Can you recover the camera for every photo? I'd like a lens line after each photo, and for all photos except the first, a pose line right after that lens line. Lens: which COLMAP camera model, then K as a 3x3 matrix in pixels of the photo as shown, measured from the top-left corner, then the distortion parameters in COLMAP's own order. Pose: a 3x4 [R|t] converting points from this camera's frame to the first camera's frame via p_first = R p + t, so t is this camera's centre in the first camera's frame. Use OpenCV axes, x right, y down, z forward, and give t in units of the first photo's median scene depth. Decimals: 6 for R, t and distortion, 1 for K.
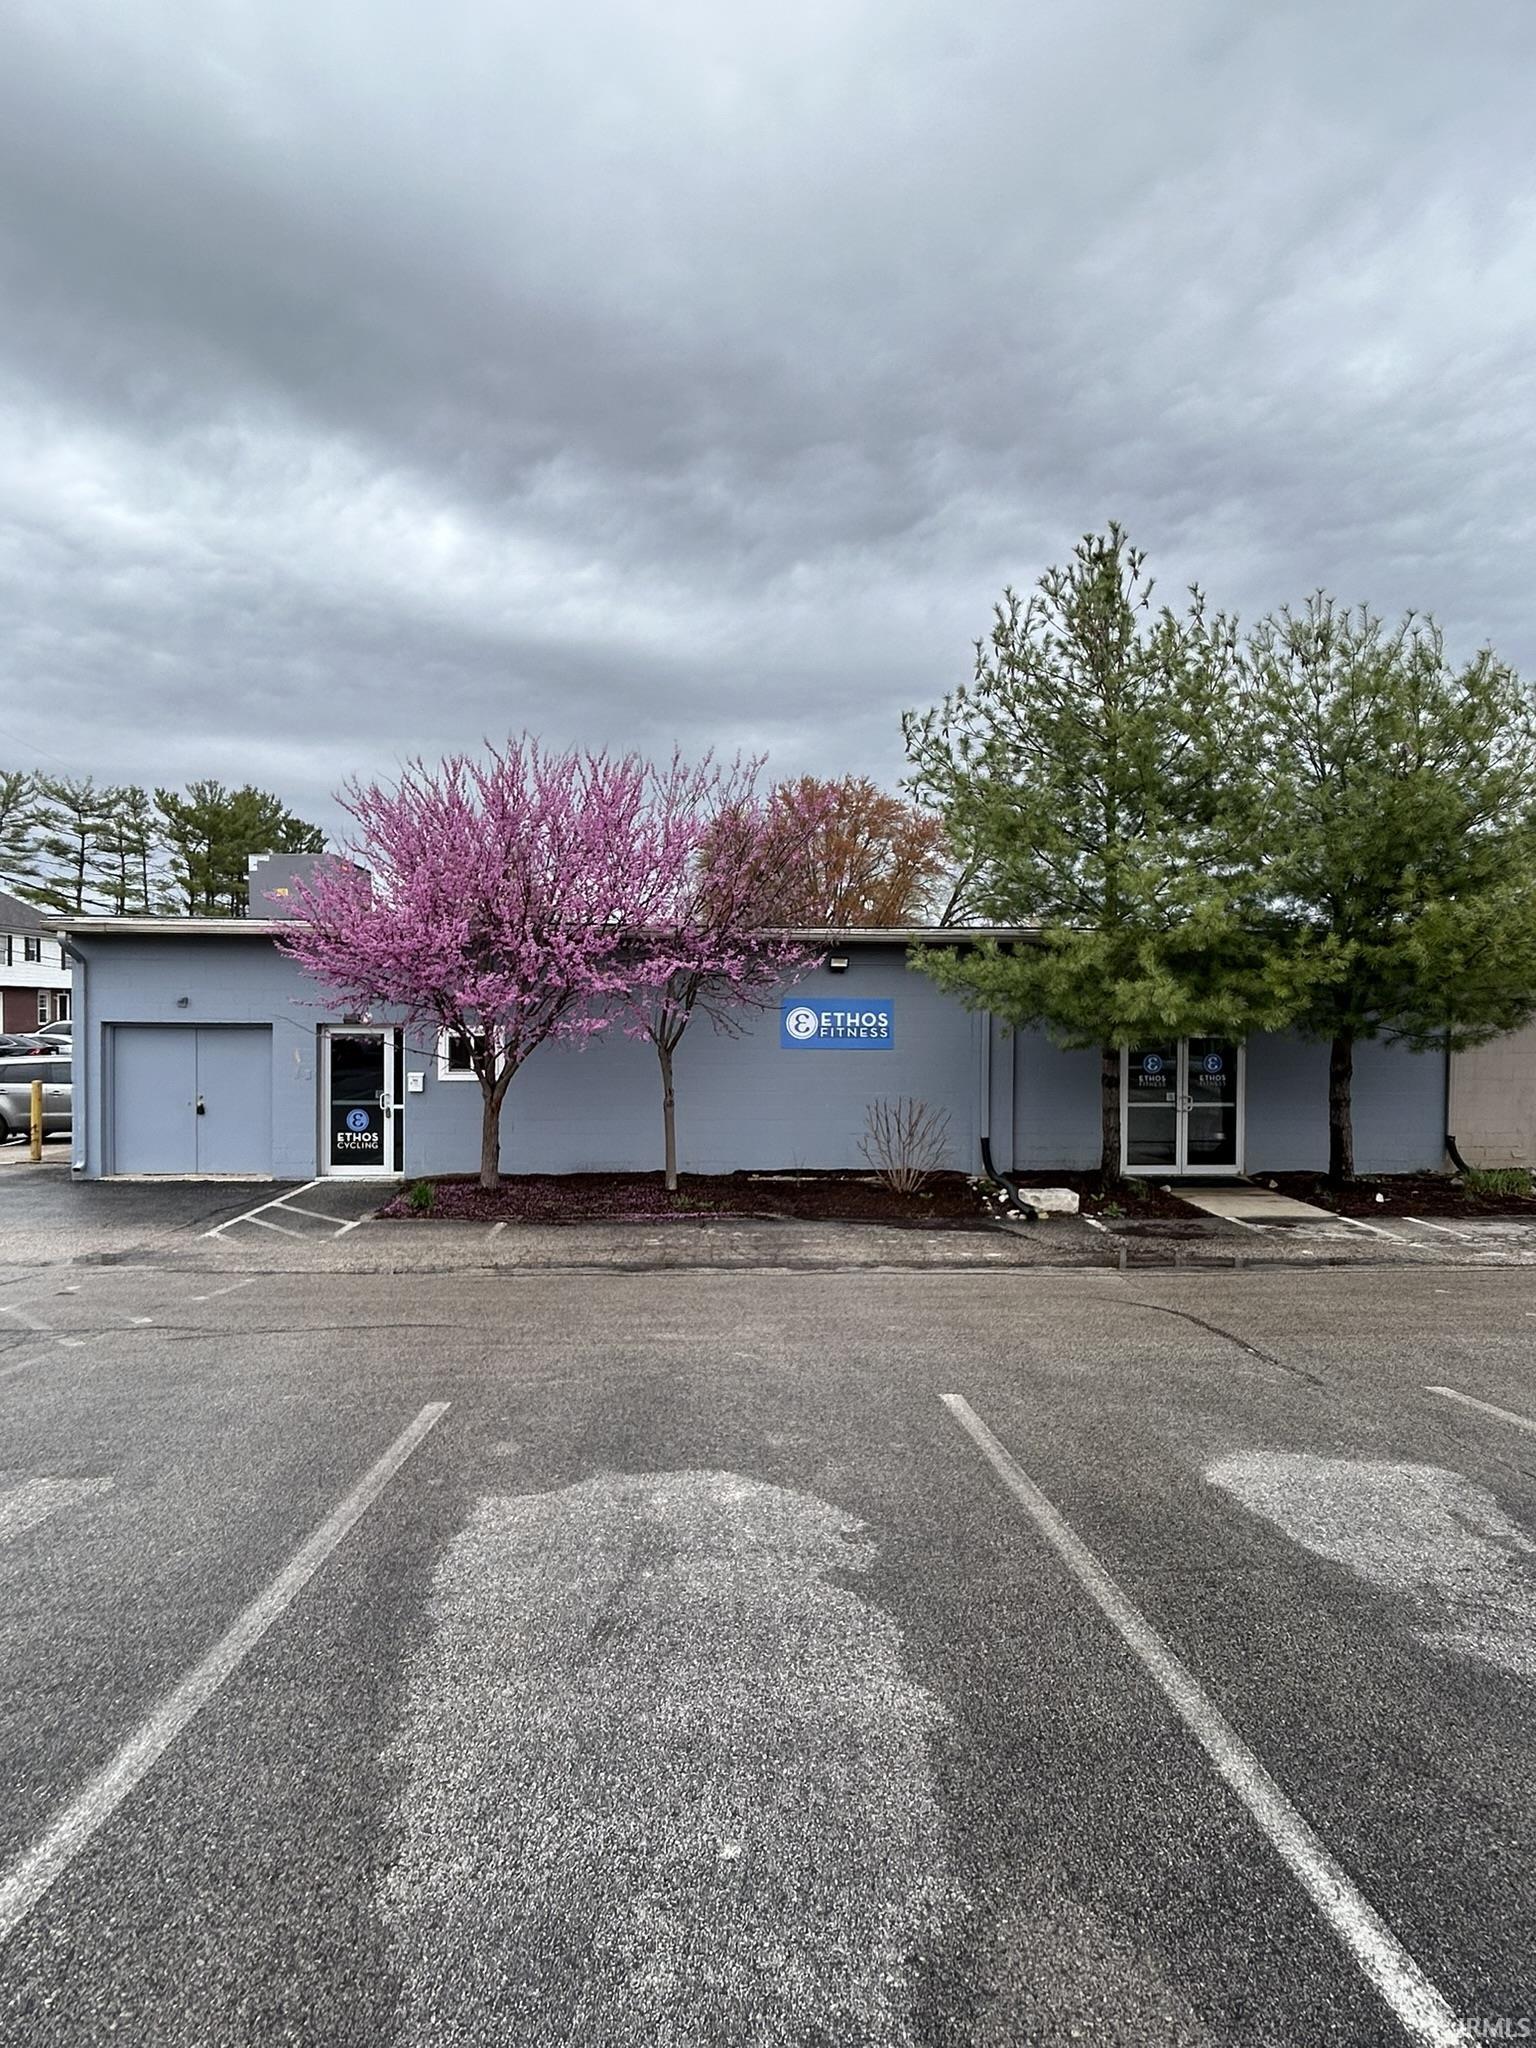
lens RADIAL K [[1135.3, 0, 768.1], [0, 1135.3, 1018.4], [0, 0, 1]] dist [-0.004874, -0.000512]
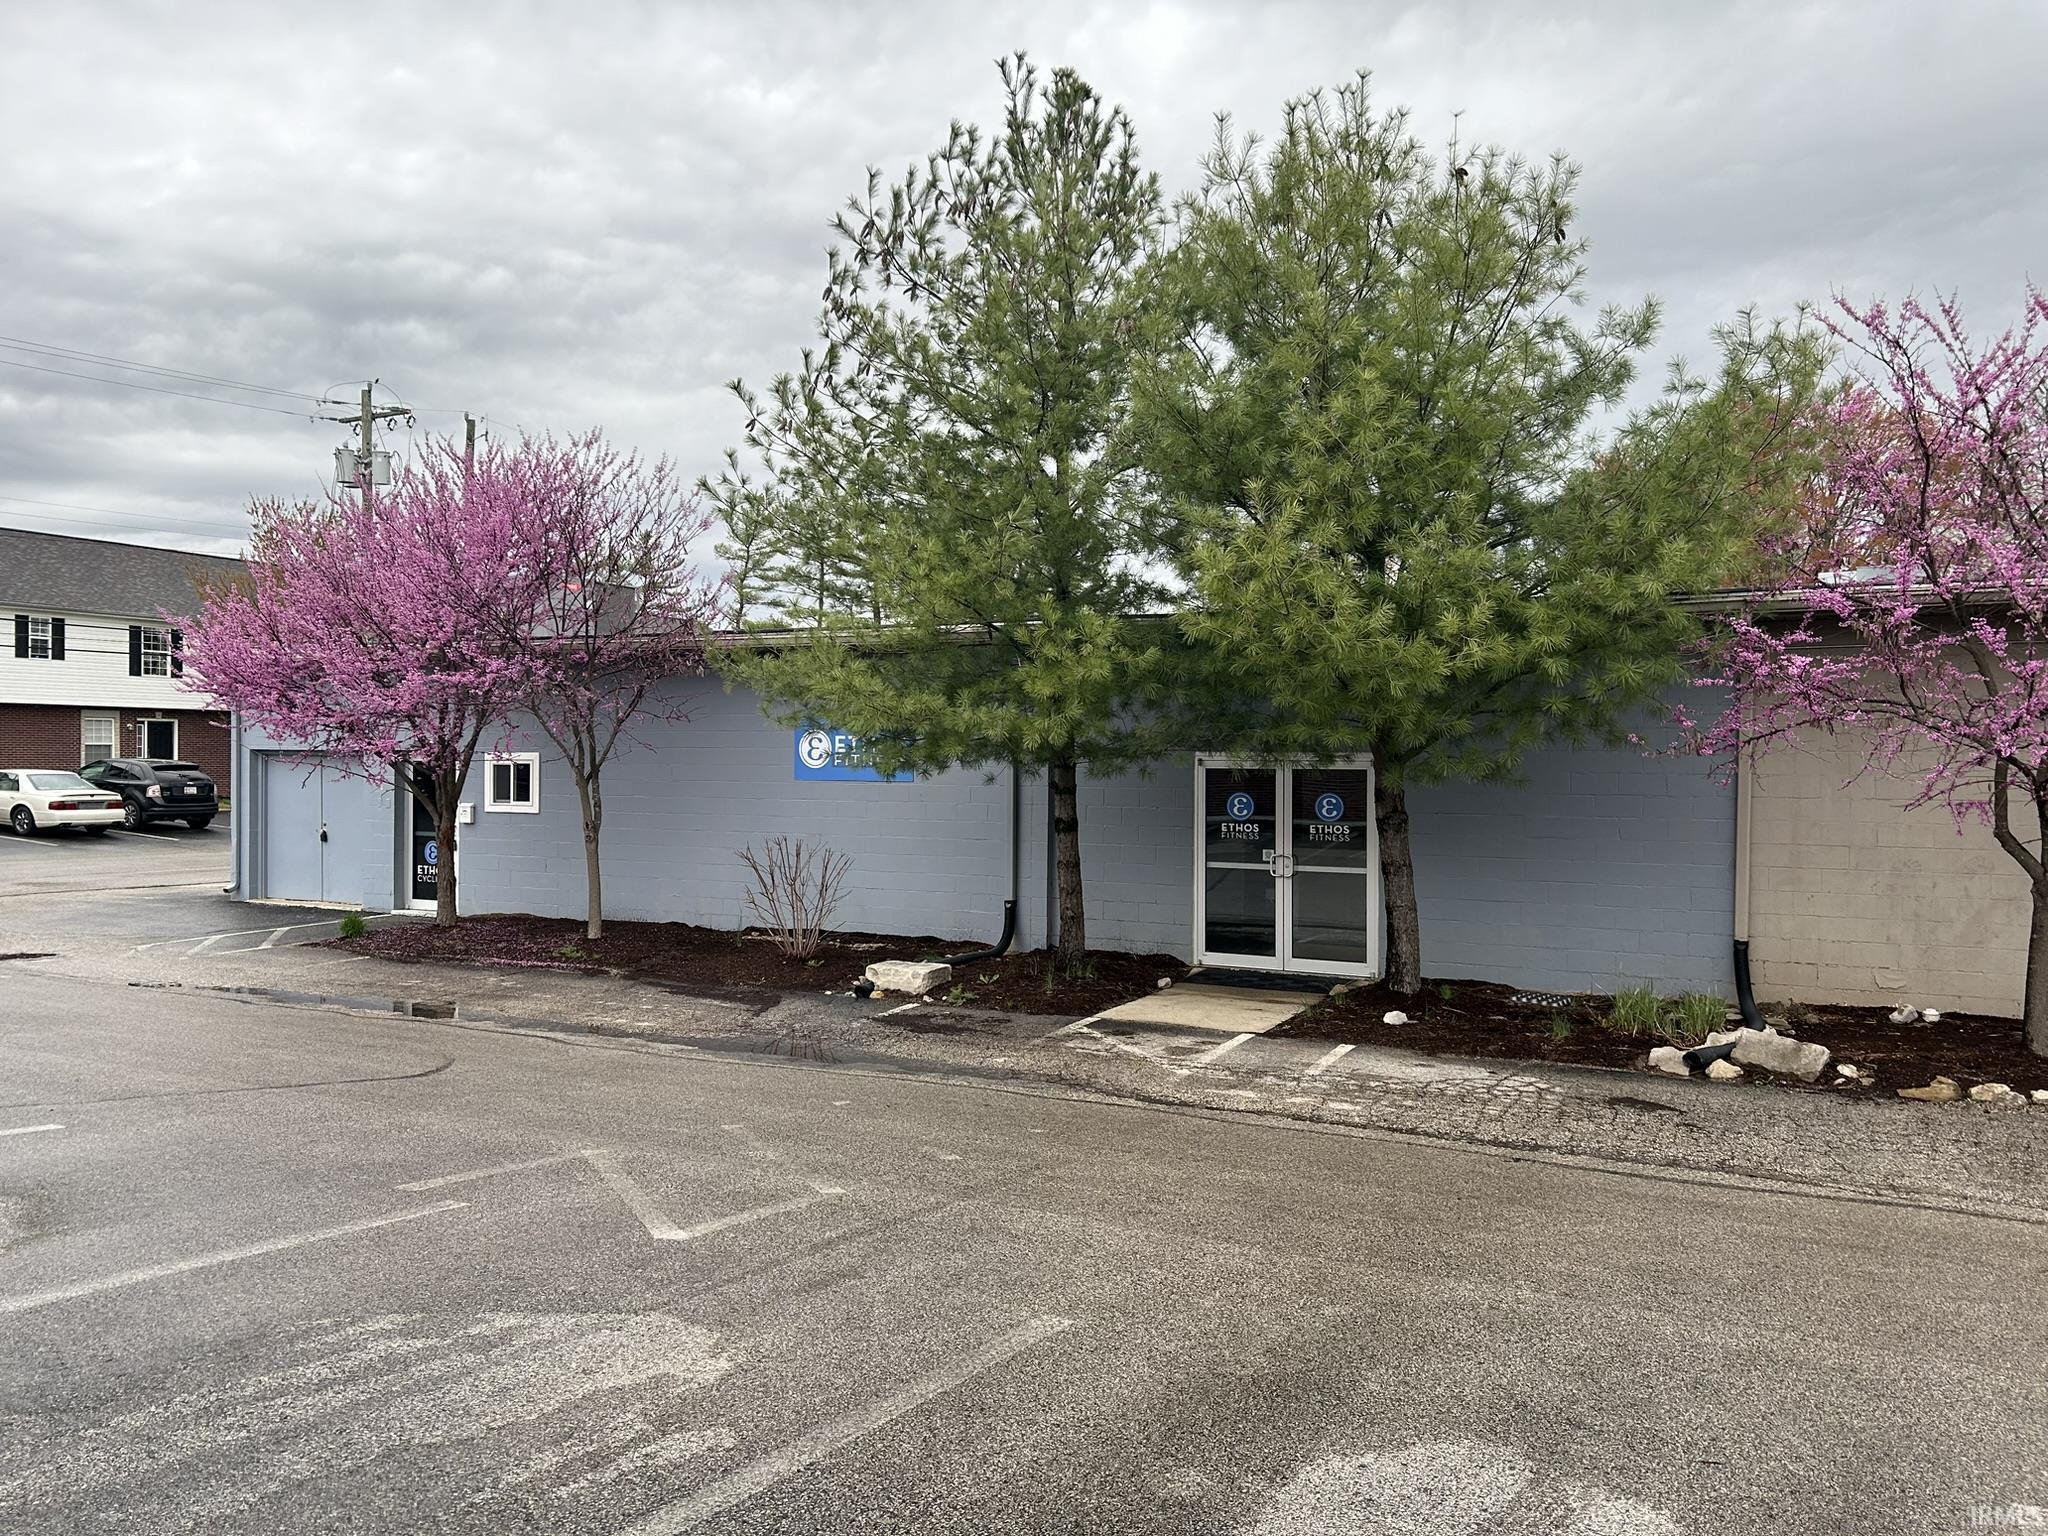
lens RADIAL K [[1533.8, 0, 1024.8], [0, 1533.8, 759.0], [0, 0, 1]] dist [0.050406, -0.003281]
pose [[0.862242, -0.000152, -0.506496, 0.722219], [-0.003845, 0.999969, -0.006845, 0.018498], [0.506481, 0.007849, 0.862215, 0.134757]]
